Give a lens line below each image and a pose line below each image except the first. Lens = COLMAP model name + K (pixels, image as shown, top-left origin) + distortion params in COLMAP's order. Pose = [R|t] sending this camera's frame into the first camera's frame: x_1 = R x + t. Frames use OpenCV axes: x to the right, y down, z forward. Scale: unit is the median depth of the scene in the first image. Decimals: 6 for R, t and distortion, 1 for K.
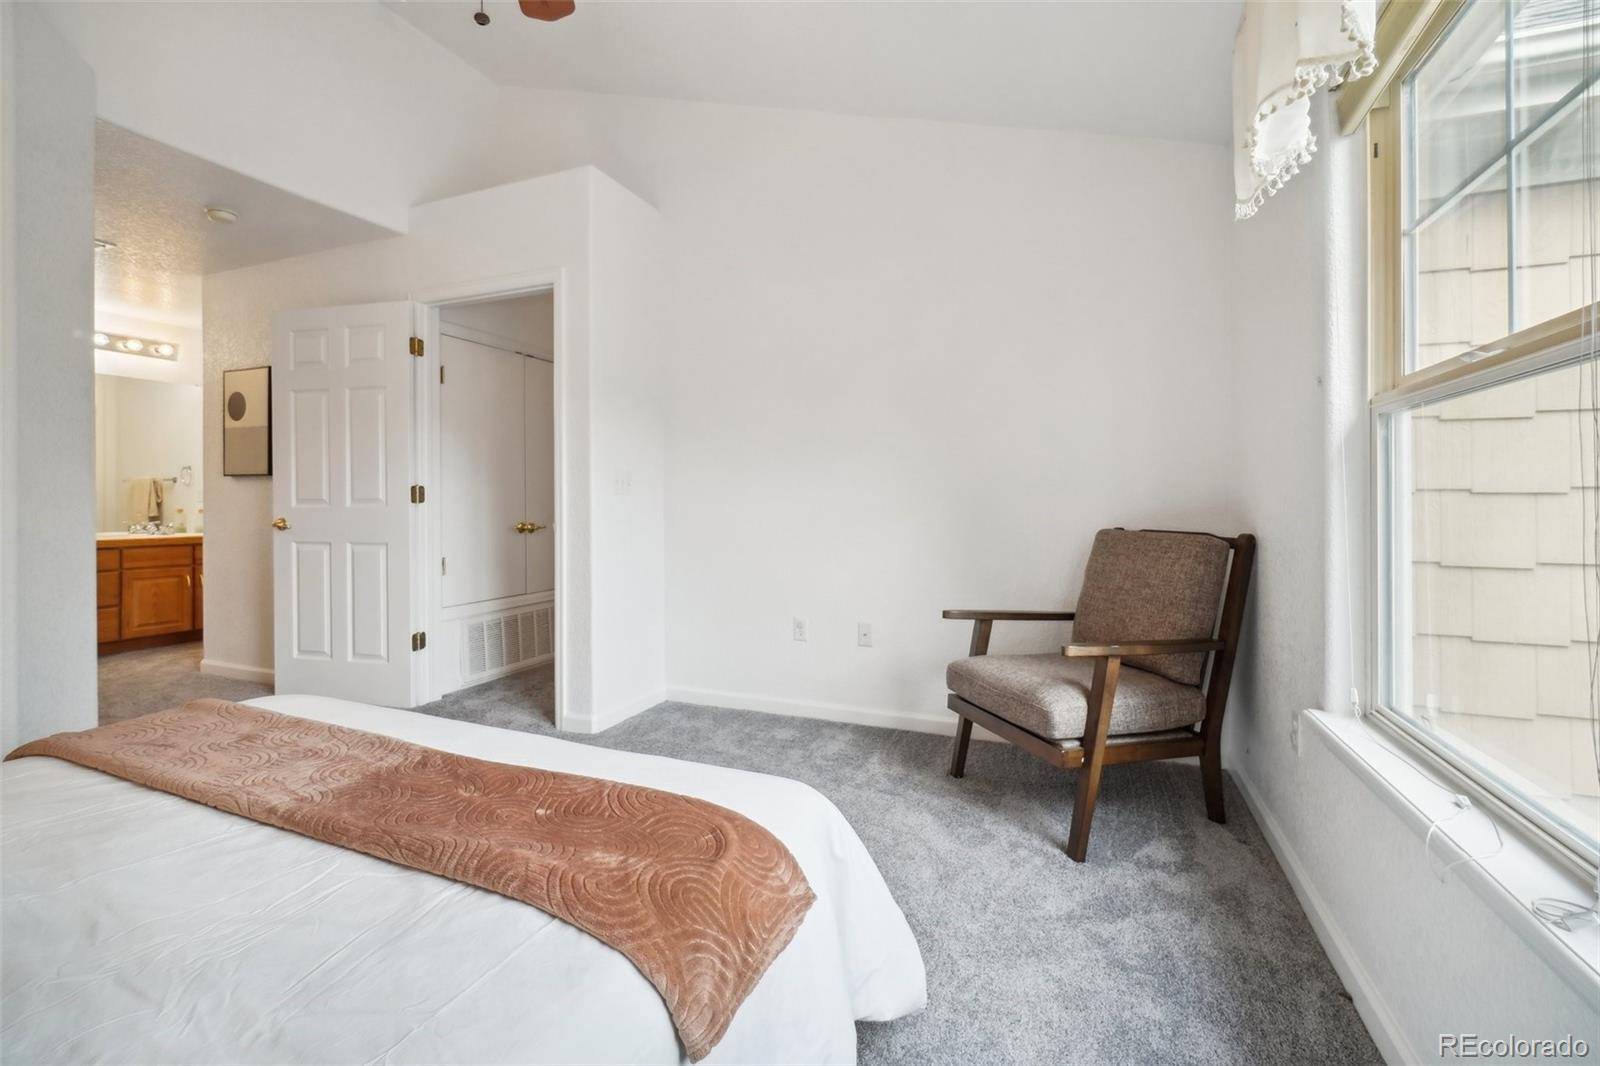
lens RADIAL K [[691.7, 0, 788.8], [0, 691.7, 519.4], [0, 0, 1]] dist [-0.011626, 0.000129]
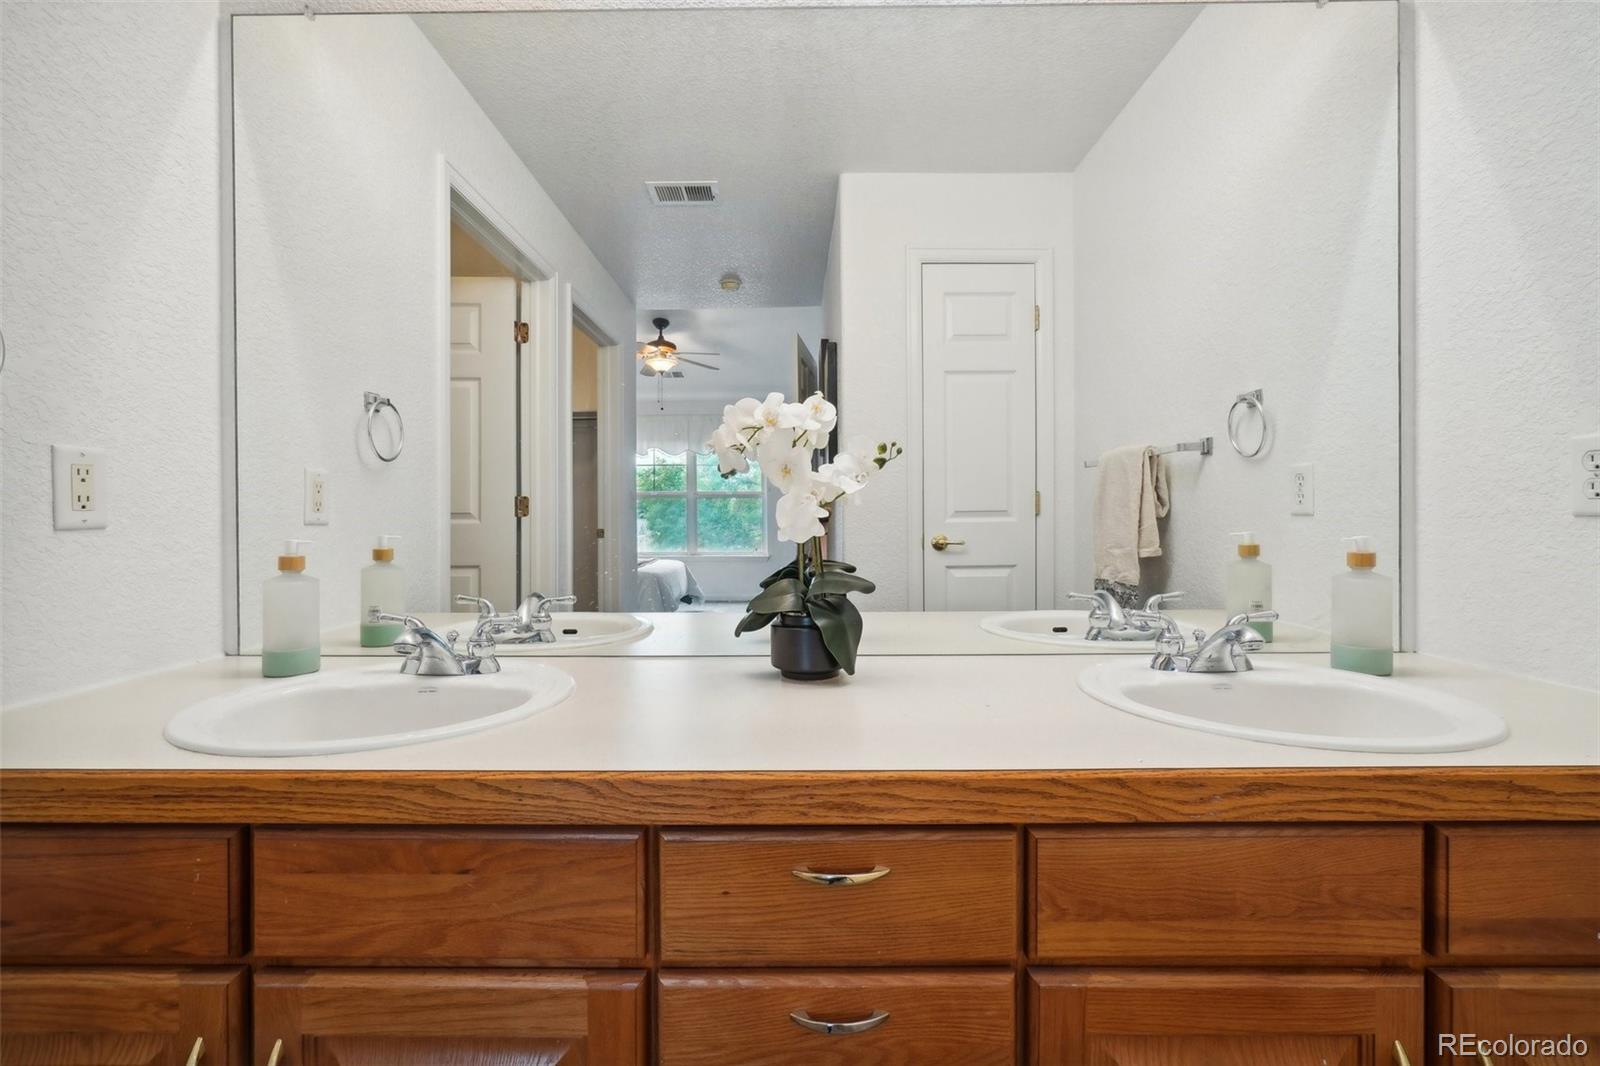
lens RADIAL K [[691.7, 0, 788.8], [0, 691.7, 519.4], [0, 0, 1]] dist [-0.011626, 0.000129]
pose [[0.365652, -0.003162, -0.930746, -0.669276], [-0.009156, 0.999934, -0.006994, -0.019595], [0.930707, 0.011079, 0.365599, 0.701611]]
